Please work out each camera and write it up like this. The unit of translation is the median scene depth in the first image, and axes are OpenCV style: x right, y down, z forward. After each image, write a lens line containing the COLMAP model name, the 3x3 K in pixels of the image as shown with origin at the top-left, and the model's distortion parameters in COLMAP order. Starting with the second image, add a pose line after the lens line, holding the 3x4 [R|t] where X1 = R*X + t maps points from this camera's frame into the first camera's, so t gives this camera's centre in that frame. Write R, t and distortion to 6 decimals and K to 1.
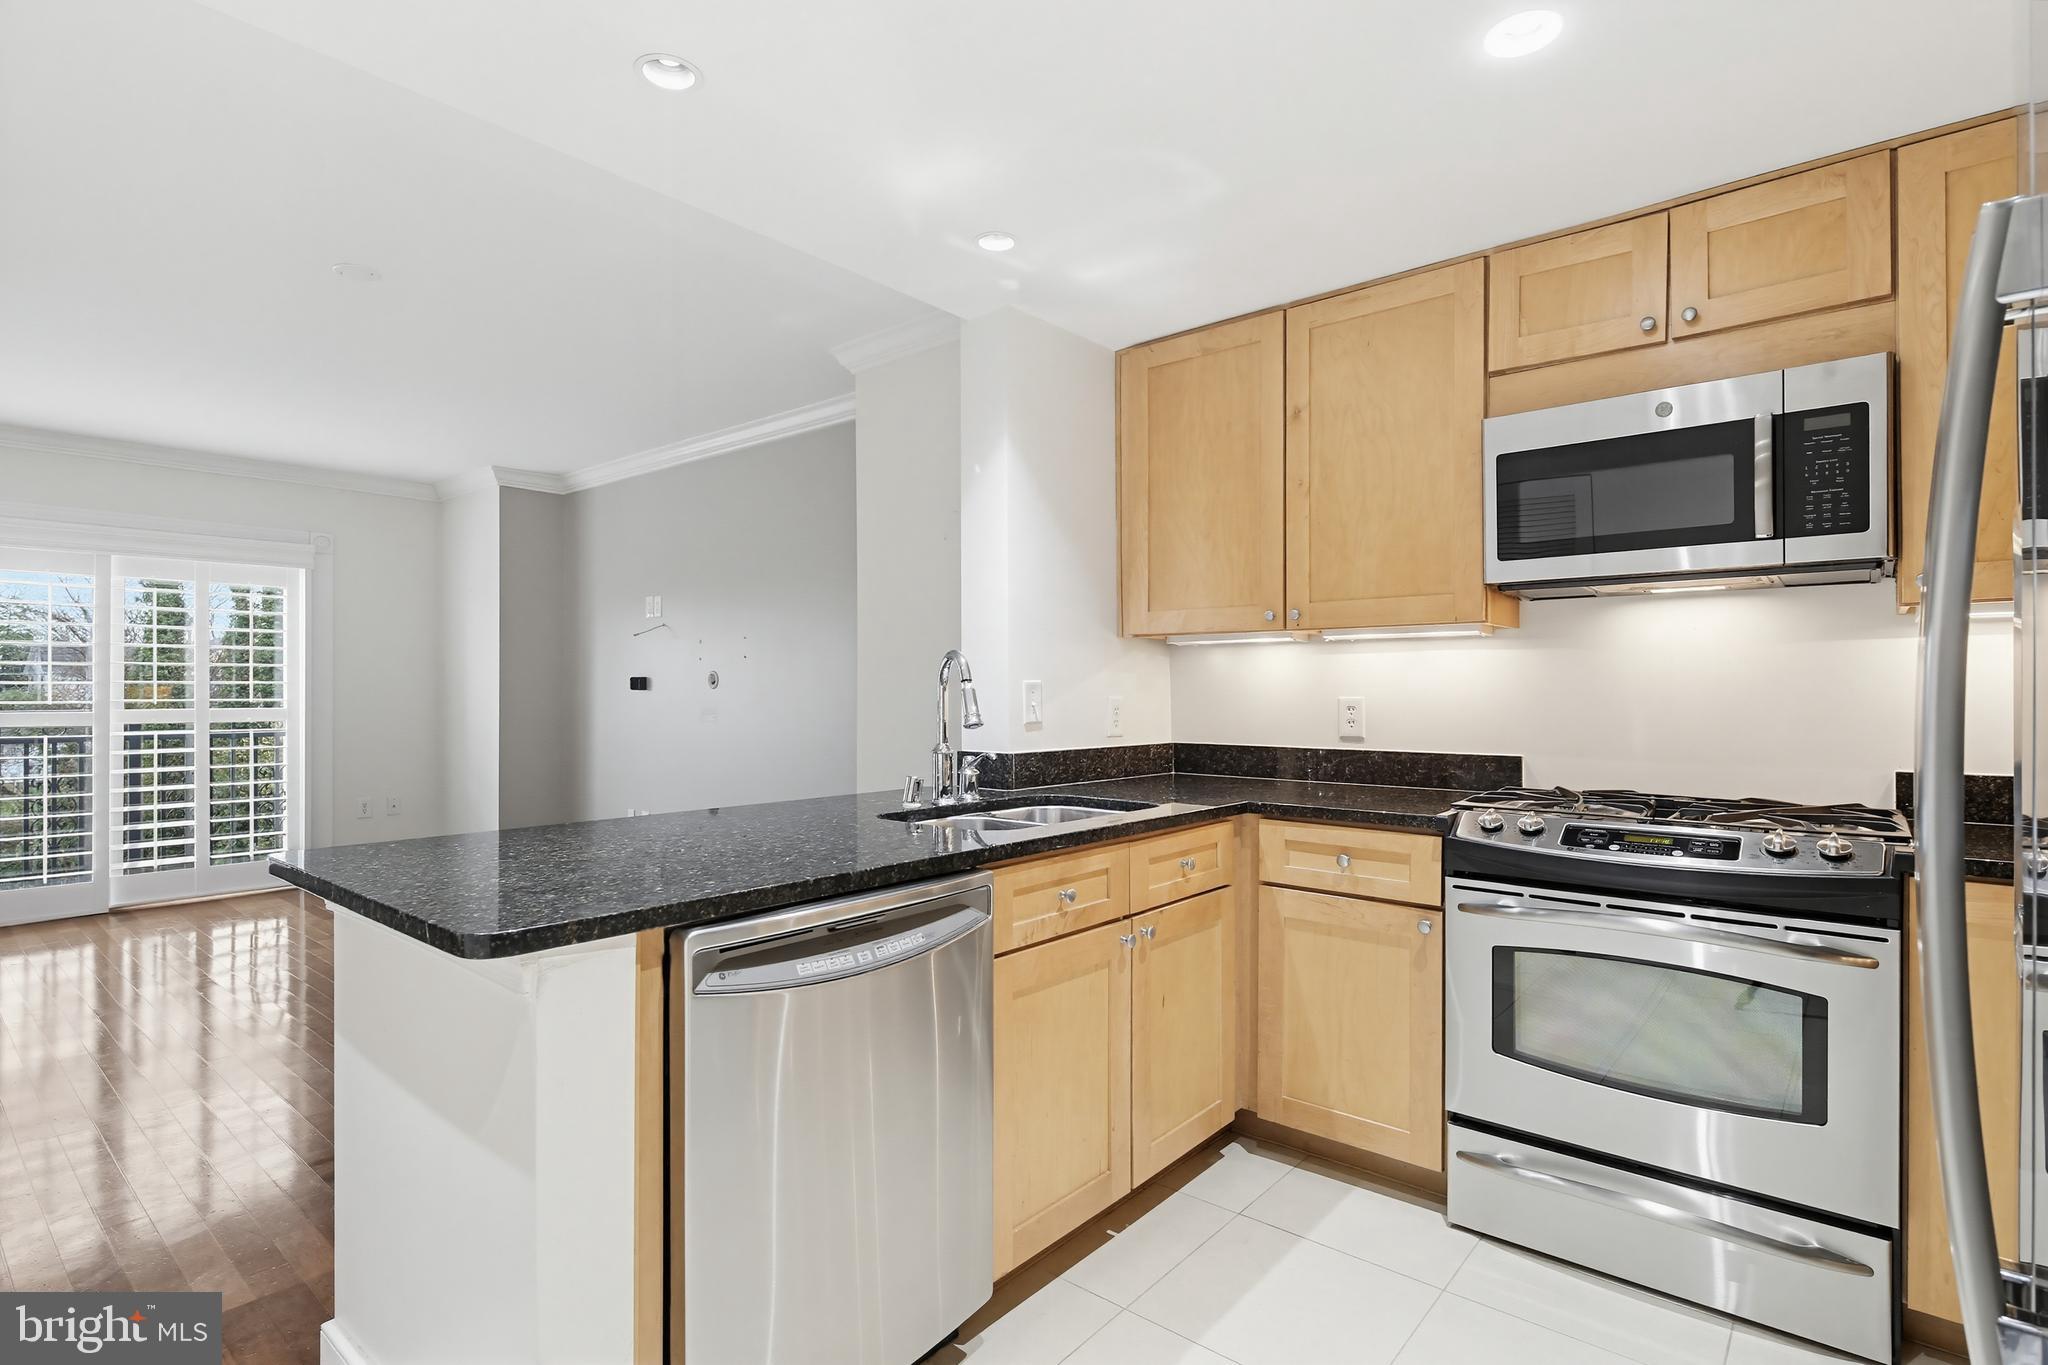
lens RADIAL K [[1005.4, 0, 1031.7], [0, 1005.4, 690.3], [0, 0, 1]] dist [-0.000050, -0.001638]
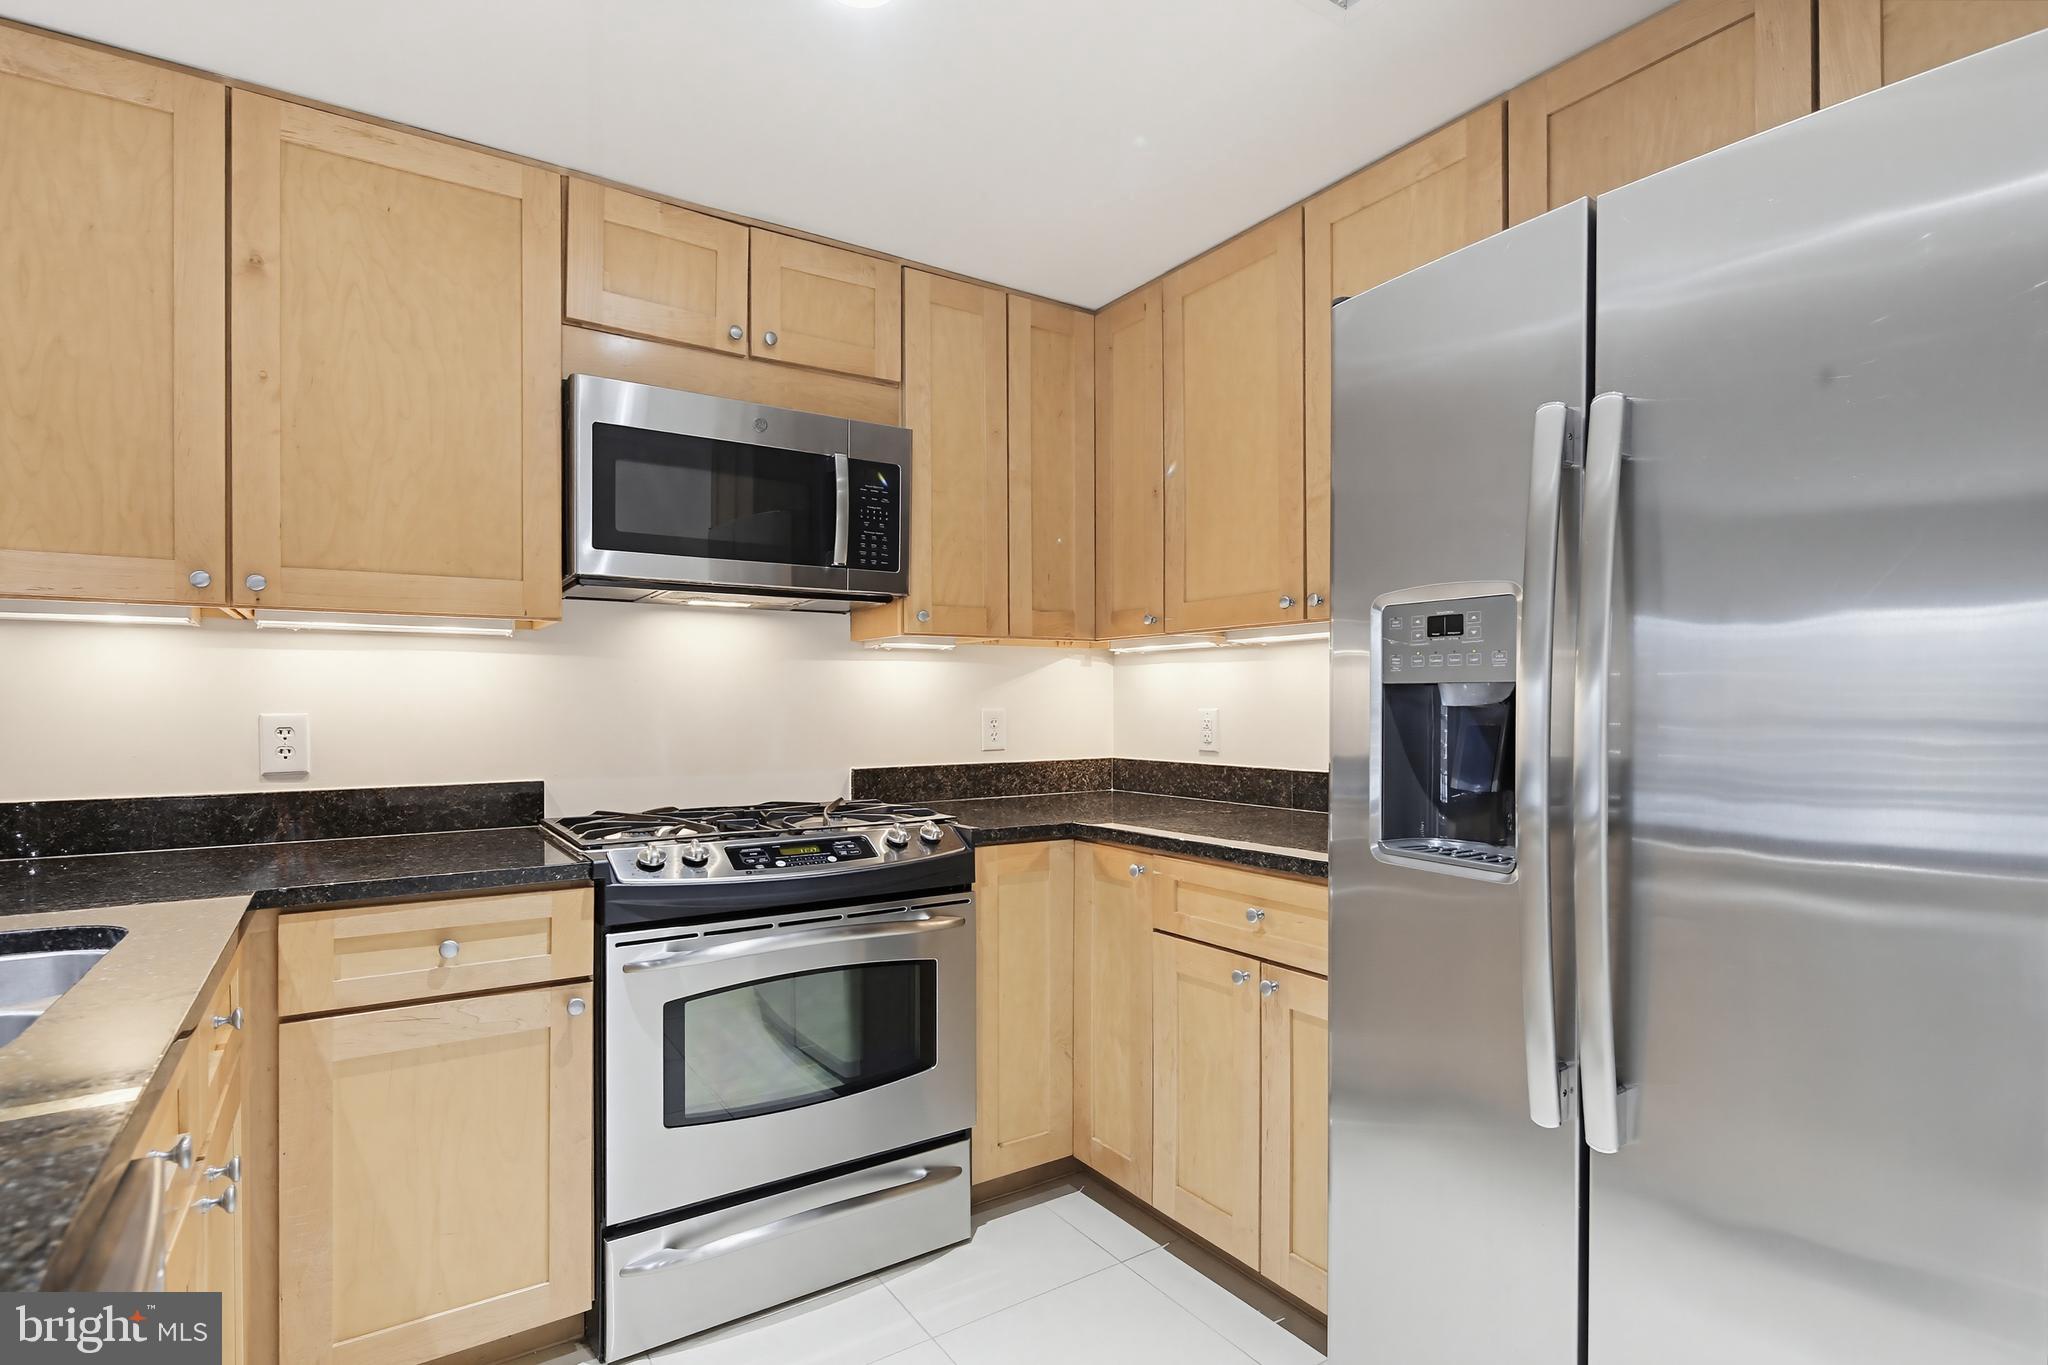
lens RADIAL K [[1005.4, 0, 1036.7], [0, 1005.4, 709.7], [0, 0, 1]] dist [-0.000050, -0.001638]
pose [[0.275067, -0.005233, 0.961411, -0.231346], [0.002934, 0.999985, 0.004604, 0.002716], [-0.961421, 0.001554, 0.275078, 0.396936]]
